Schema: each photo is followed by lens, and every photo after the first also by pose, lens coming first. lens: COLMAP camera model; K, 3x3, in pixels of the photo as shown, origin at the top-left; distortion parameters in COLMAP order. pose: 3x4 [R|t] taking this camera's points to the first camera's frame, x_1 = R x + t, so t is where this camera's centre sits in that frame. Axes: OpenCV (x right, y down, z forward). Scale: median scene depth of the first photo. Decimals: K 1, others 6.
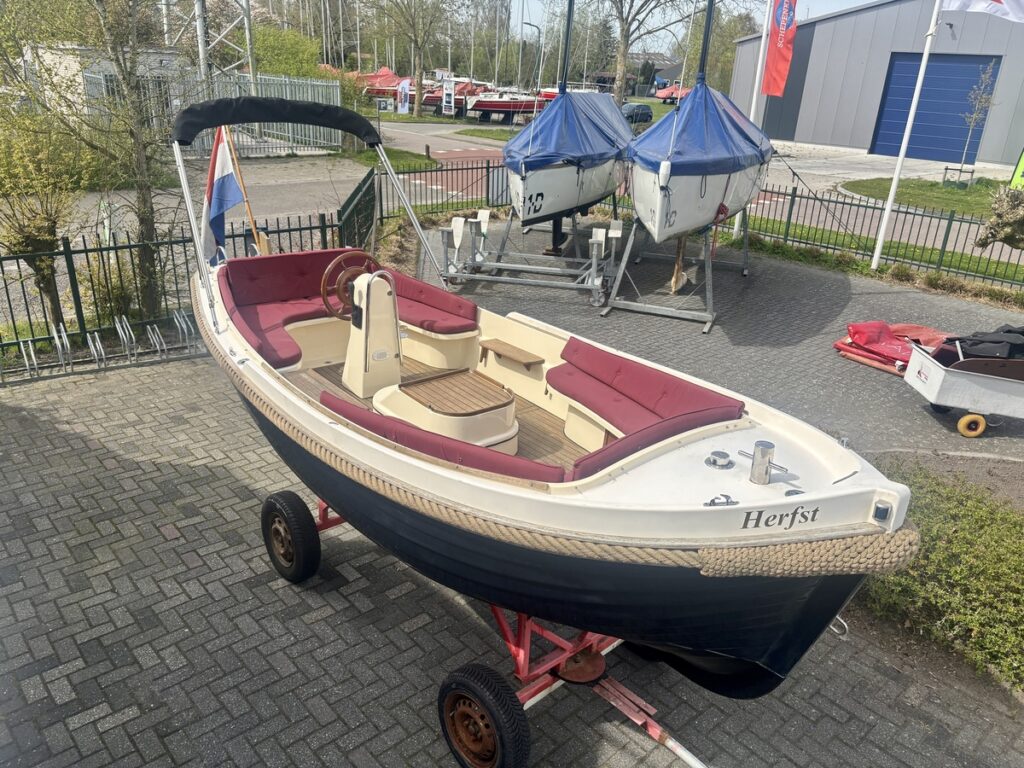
lens RADIAL K [[778.0, 0, 508.1], [0, 778.0, 381.7], [0, 0, 1]] dist [0.026456, -0.012729]
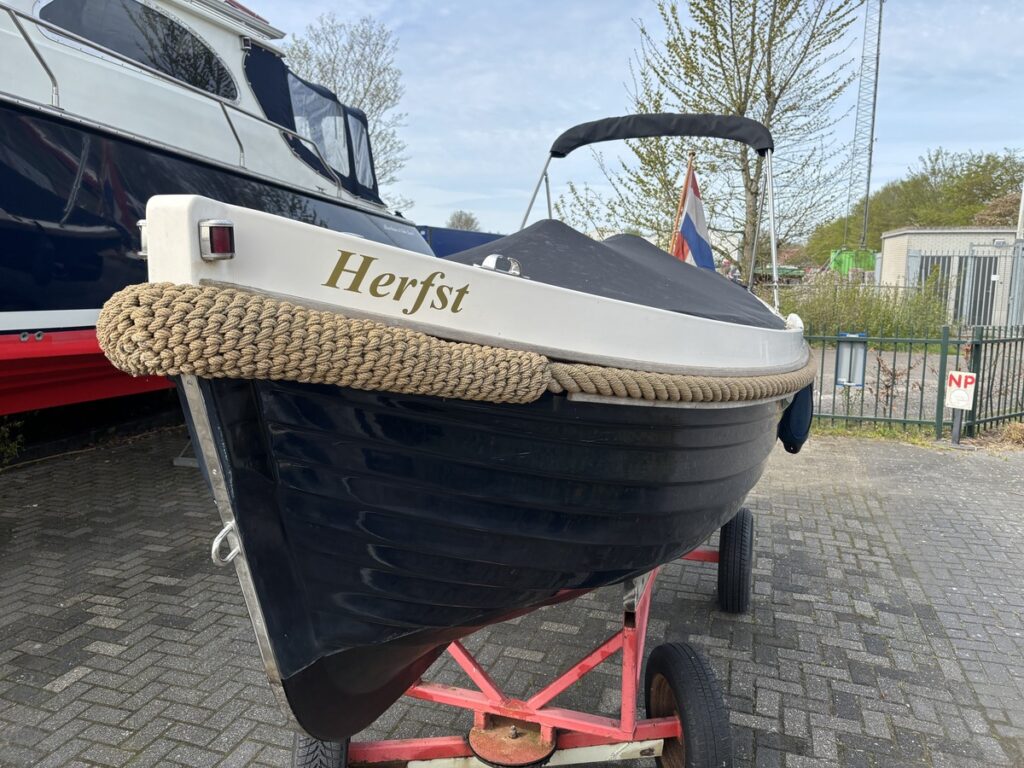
lens RADIAL K [[774.1, 0, 518.1], [0, 774.1, 378.4], [0, 0, 1]] dist [0.064849, -0.064233]
pose [[0.511264, 0.082112, -0.855492, 0.450119], [-0.307887, 0.946855, -0.093120, 0.098345], [0.802381, 0.311004, 0.509374, 0.419346]]
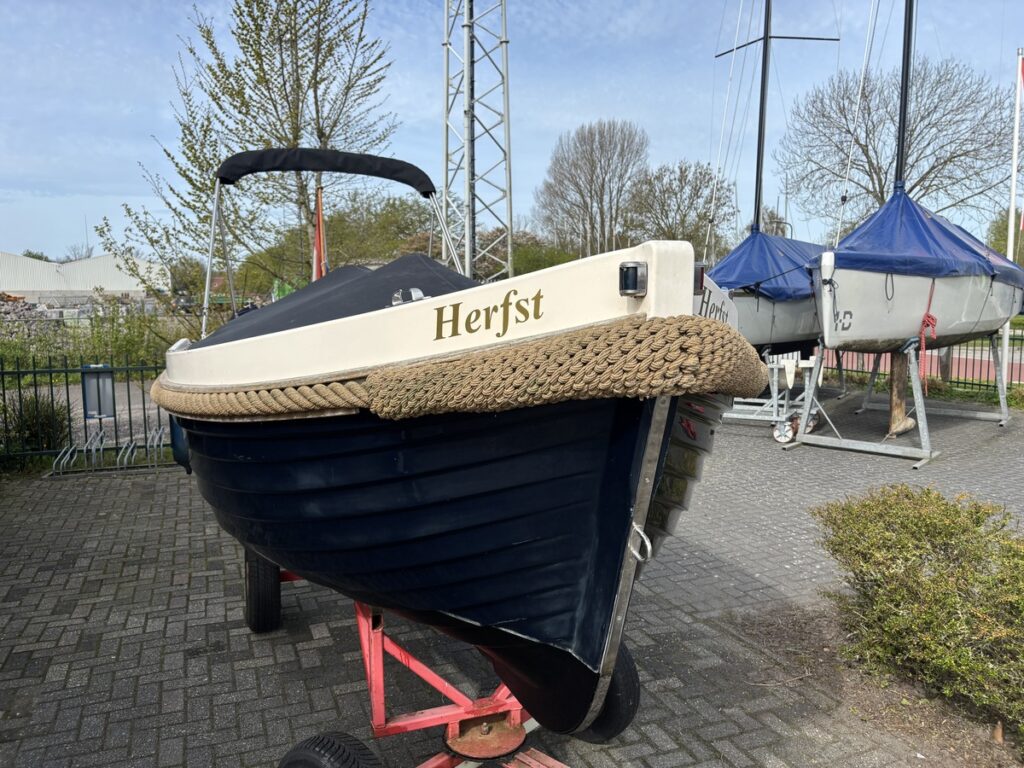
lens RADIAL K [[778.0, 0, 505.5], [0, 778.0, 381.9], [0, 0, 1]] dist [0.022096, -0.004321]
pose [[0.938064, -0.015480, -0.346117, 0.256072], [-0.079363, 0.962838, -0.258155, 0.170158], [0.337251, 0.269635, 0.901975, 0.211390]]
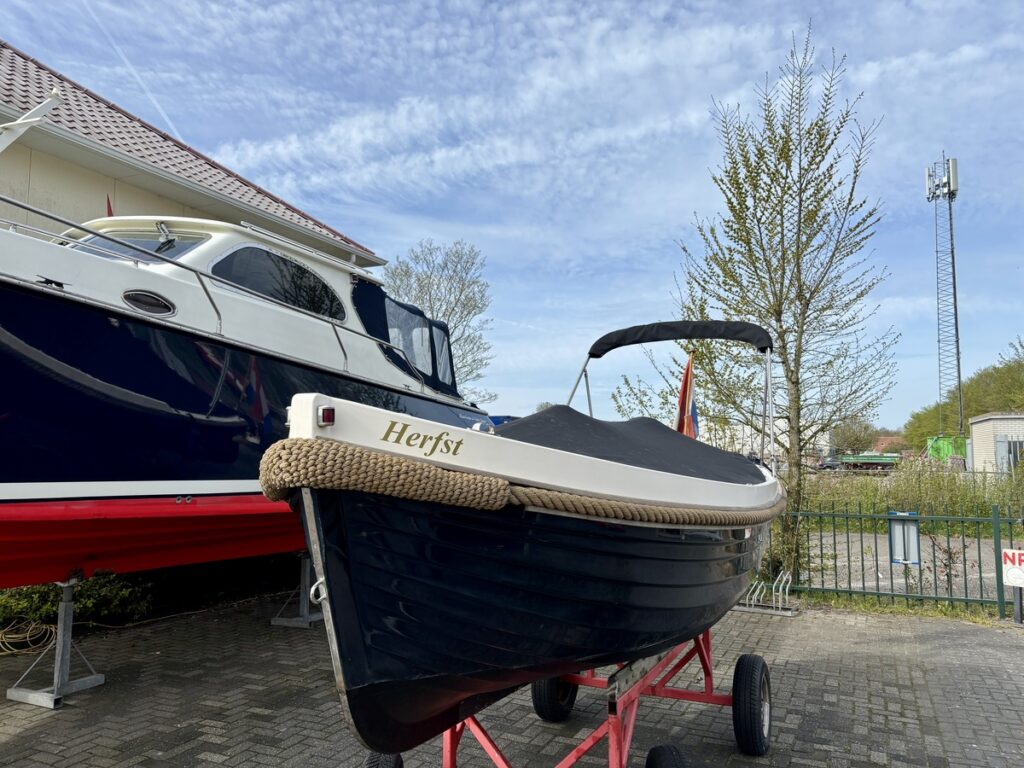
lens RADIAL K [[764.5, 0, 510.7], [0, 764.5, 397.1], [0, 0, 1]] dist [0.111623, -0.121800]
pose [[0.403319, -0.113409, -0.908004, 0.619479], [-0.326191, 0.909285, -0.258457, 0.130167], [0.854946, 0.400424, 0.329739, 0.397566]]
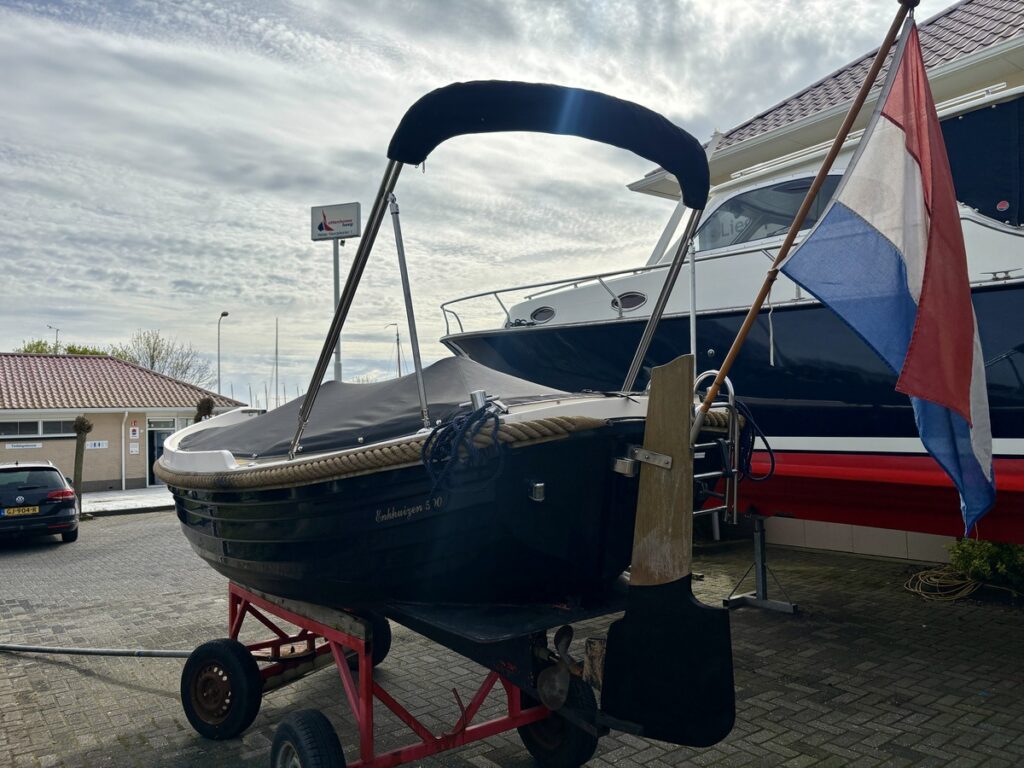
lens RADIAL K [[764.5, 0, 510.7], [0, 764.5, 397.1], [0, 0, 1]] dist [0.111623, -0.121800]
pose [[-0.995763, -0.007995, 0.091607, -0.269860], [0.023377, 0.941475, 0.336270, -0.327766], [-0.088934, 0.336987, -0.937300, 1.459337]]
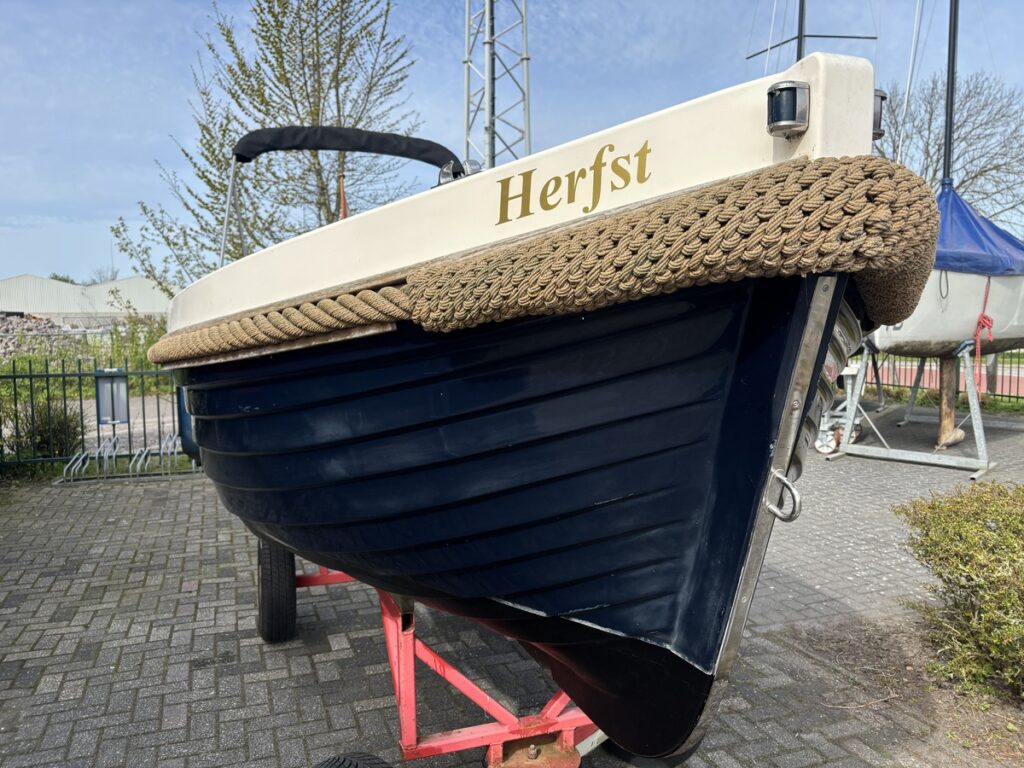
lens RADIAL K [[778.6, 0, 503.7], [0, 778.6, 387.0], [0, 0, 1]] dist [0.019218, -0.004804]
pose [[0.929123, -0.022189, -0.369105, 0.213365], [-0.087588, 0.956584, -0.277984, 0.185753], [0.359248, 0.290610, 0.886841, 0.278527]]
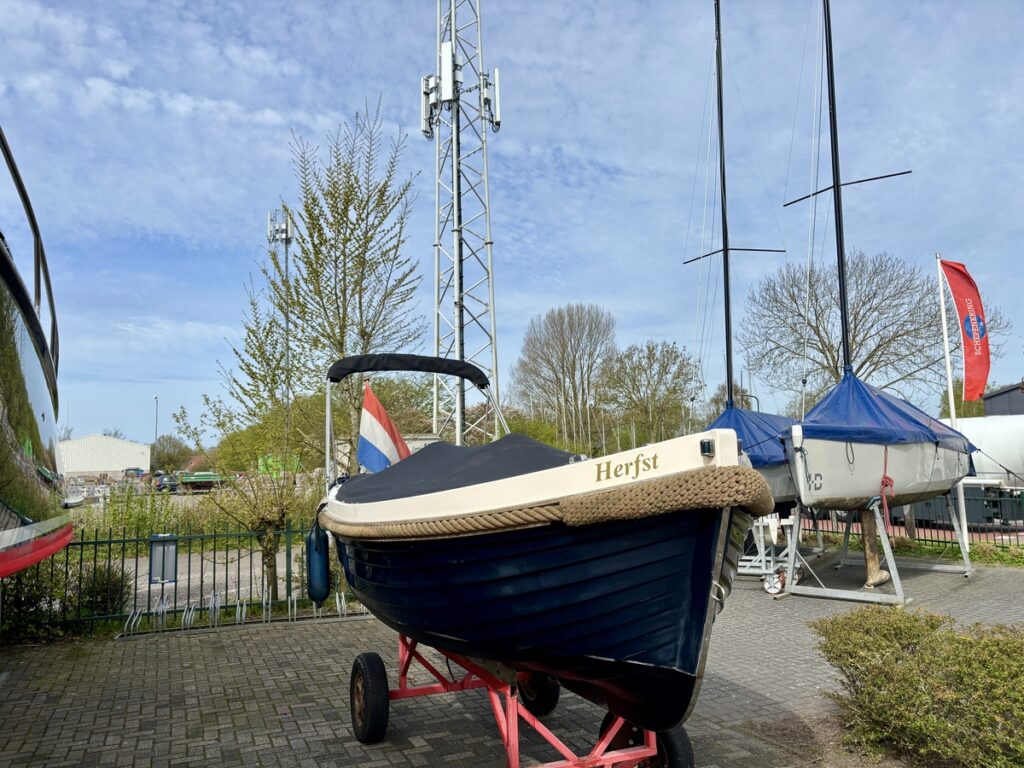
lens RADIAL K [[767.1, 0, 501.1], [0, 767.1, 383.9], [0, 0, 1]] dist [0.070654, -0.063645]
pose [[0.945650, -0.104507, -0.307934, 0.240211], [-0.053192, 0.884485, -0.463527, 0.269473], [0.320805, 0.454714, 0.830855, -0.026727]]
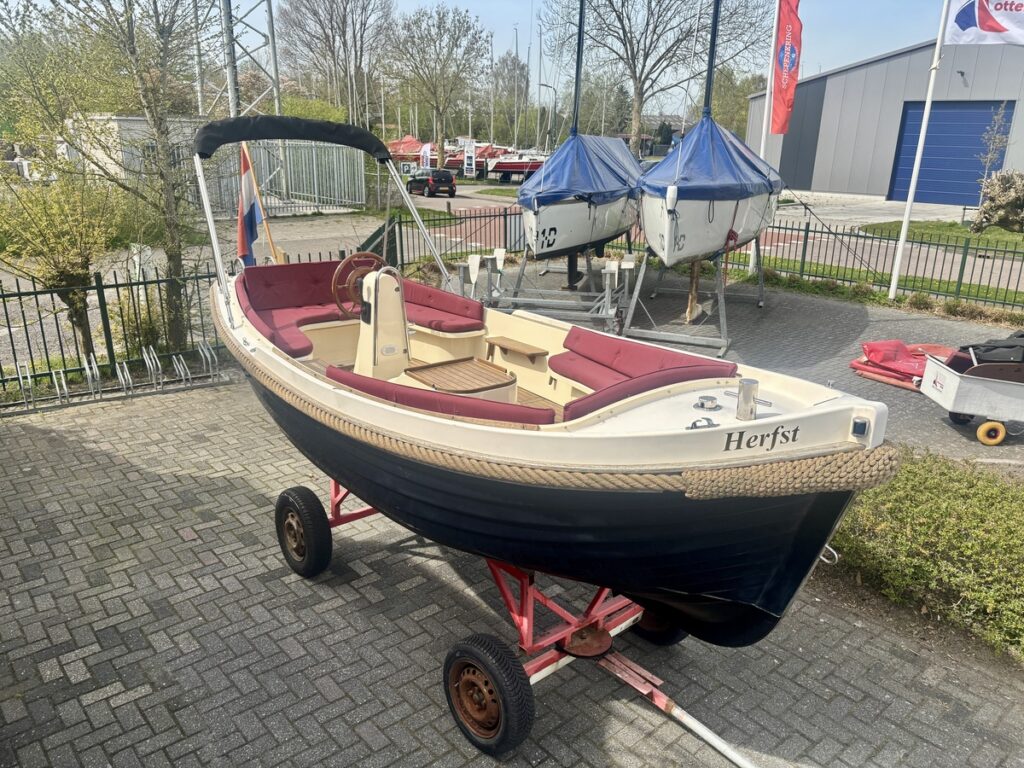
lens RADIAL K [[778.0, 0, 505.5], [0, 778.0, 381.9], [0, 0, 1]] dist [0.022096, -0.004321]
pose [[0.999132, -0.020599, -0.036197, 0.023194], [0.017769, 0.996885, -0.076840, 0.077416], [0.037667, 0.076131, 0.996386, -0.017063]]
